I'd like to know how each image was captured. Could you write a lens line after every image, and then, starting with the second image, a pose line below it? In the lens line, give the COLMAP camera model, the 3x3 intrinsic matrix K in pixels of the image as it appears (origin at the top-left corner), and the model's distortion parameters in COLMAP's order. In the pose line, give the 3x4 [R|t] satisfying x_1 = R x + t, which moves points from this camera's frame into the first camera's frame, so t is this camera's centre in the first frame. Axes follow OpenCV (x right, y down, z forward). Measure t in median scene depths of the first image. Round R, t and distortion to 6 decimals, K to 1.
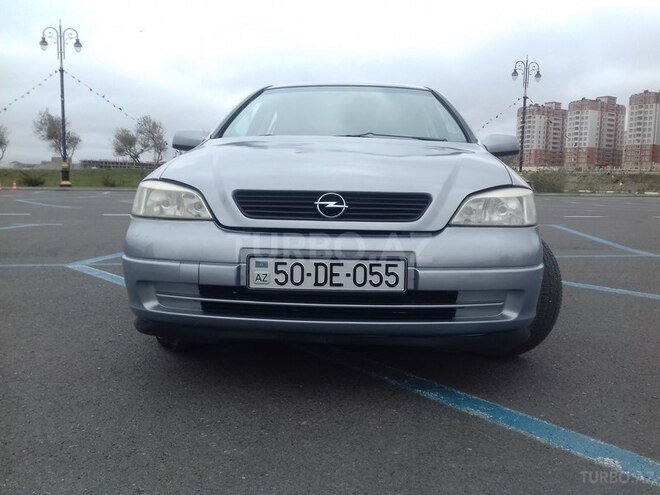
lens RADIAL K [[593.8, 0, 333.4], [0, 593.8, 246.8], [0, 0, 1]] dist [0.079246, -0.135801]
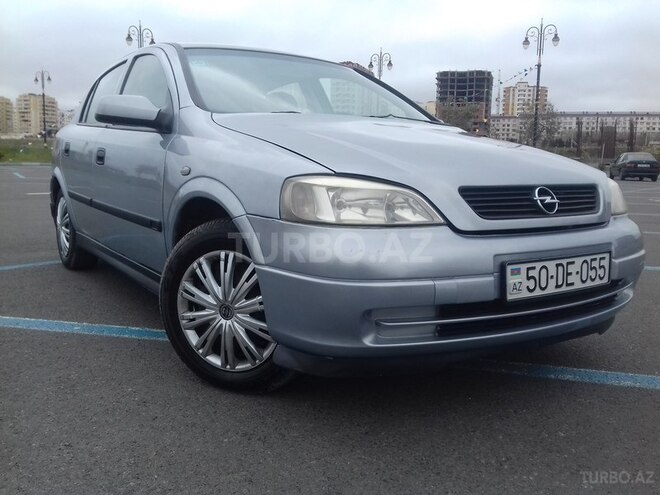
lens RADIAL K [[593.8, 0, 333.4], [0, 593.8, 246.8], [0, 0, 1]] dist [0.079246, -0.135801]
pose [[0.807411, -0.086852, 0.583561, -0.829595], [0.057559, 0.995983, 0.068595, -0.080951], [-0.587175, -0.021796, 0.809167, 0.436115]]
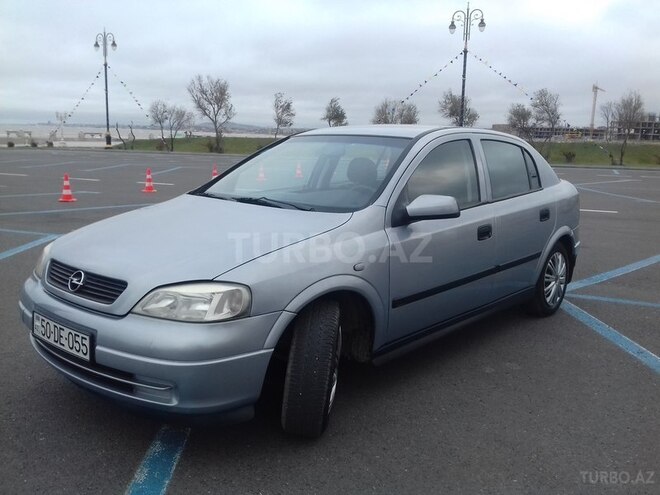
lens RADIAL K [[593.8, 0, 333.4], [0, 593.8, 246.8], [0, 0, 1]] dist [0.079246, -0.135801]
pose [[0.777873, 0.103792, -0.619790, 1.225080], [-0.070955, 0.994466, 0.077483, -0.284317], [0.624402, -0.016294, 0.780933, 0.338325]]
